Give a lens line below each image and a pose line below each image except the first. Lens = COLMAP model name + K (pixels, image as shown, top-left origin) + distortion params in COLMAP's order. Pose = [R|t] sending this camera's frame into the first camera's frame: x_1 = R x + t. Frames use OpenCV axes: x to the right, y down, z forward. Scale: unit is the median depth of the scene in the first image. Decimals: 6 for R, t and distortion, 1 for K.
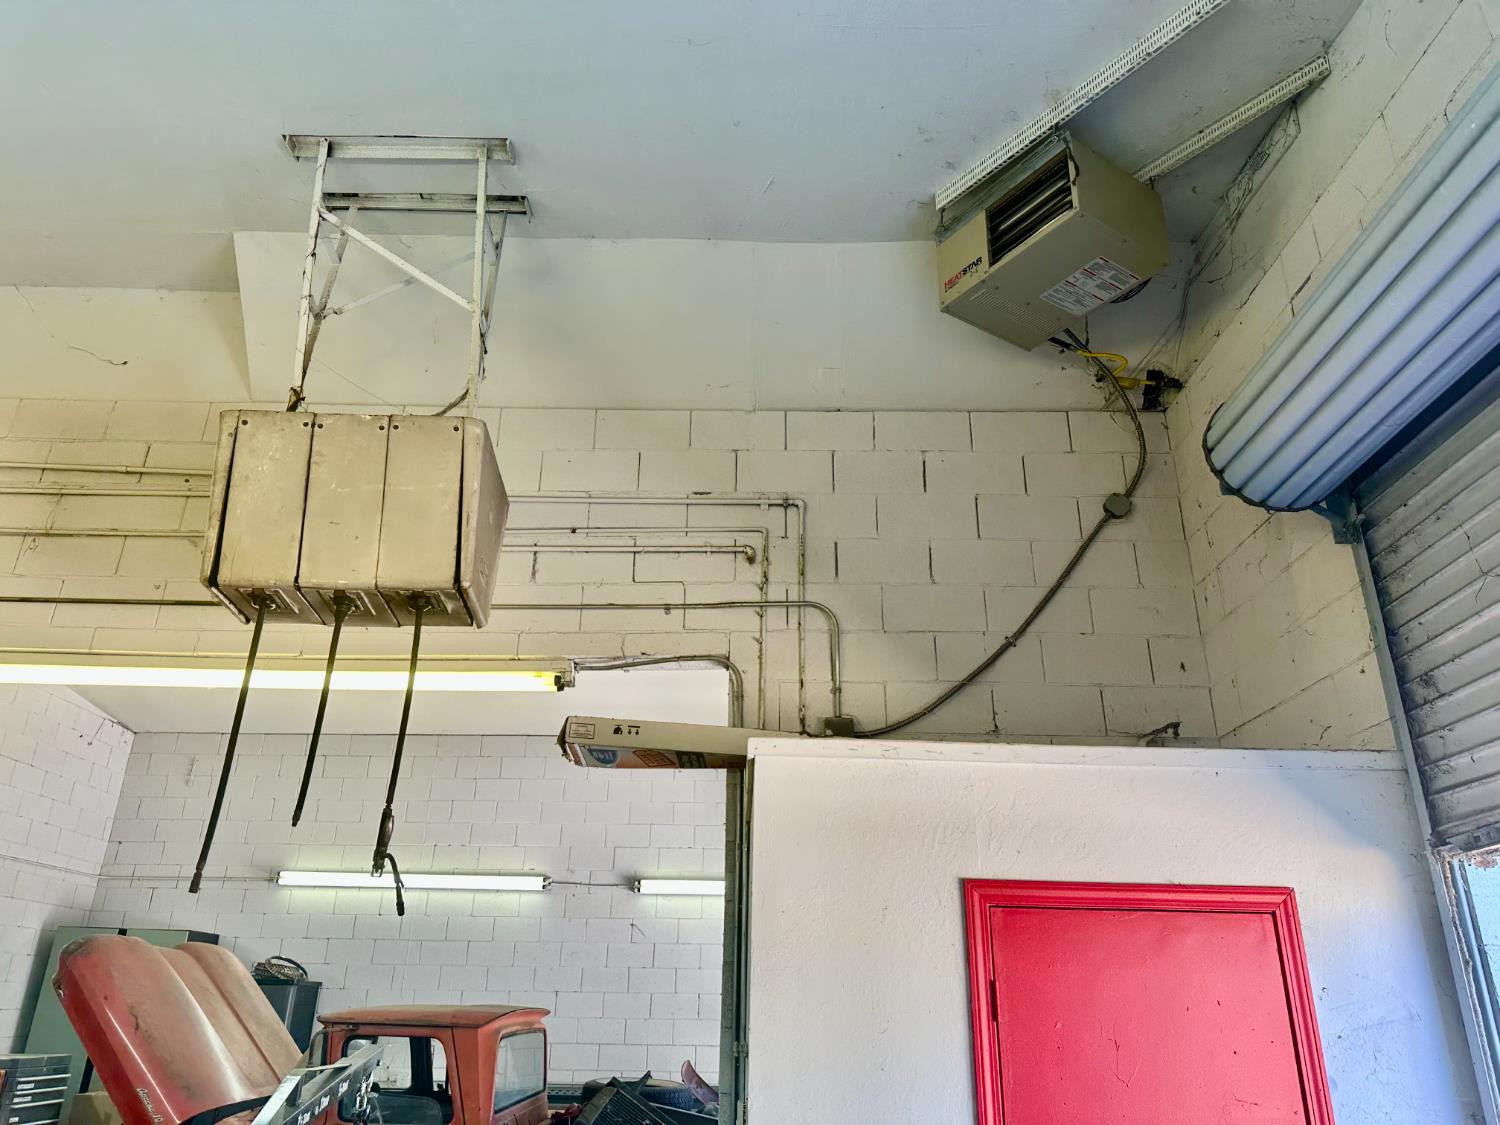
lens RADIAL K [[1040.1, 0, 754.4], [0, 1040.1, 564.7], [0, 0, 1]] dist [0.004136, -0.004755]
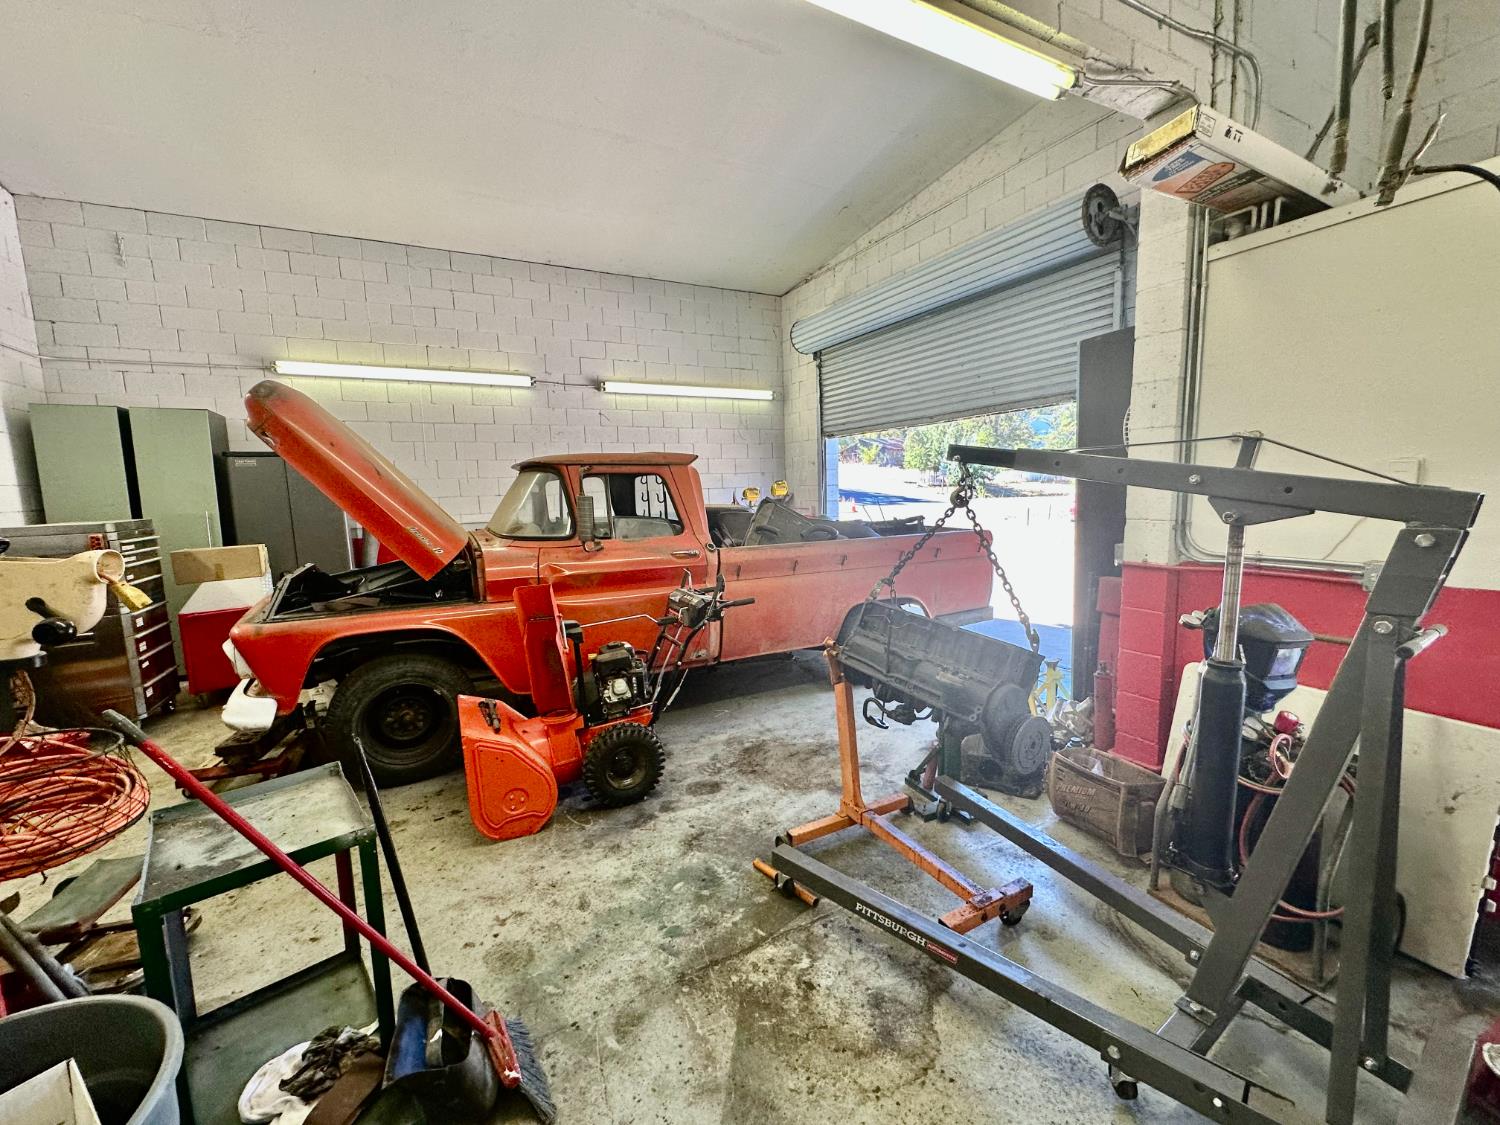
lens RADIAL K [[596.7, 0, 749.0], [0, 596.7, 558.1], [0, 0, 1]] dist [-0.003329, -0.000182]
pose [[0.890395, -0.093166, 0.445553, -0.217032], [-0.142154, 0.872961, 0.466618, 0.080052], [-0.432423, -0.478811, 0.764036, 0.151474]]
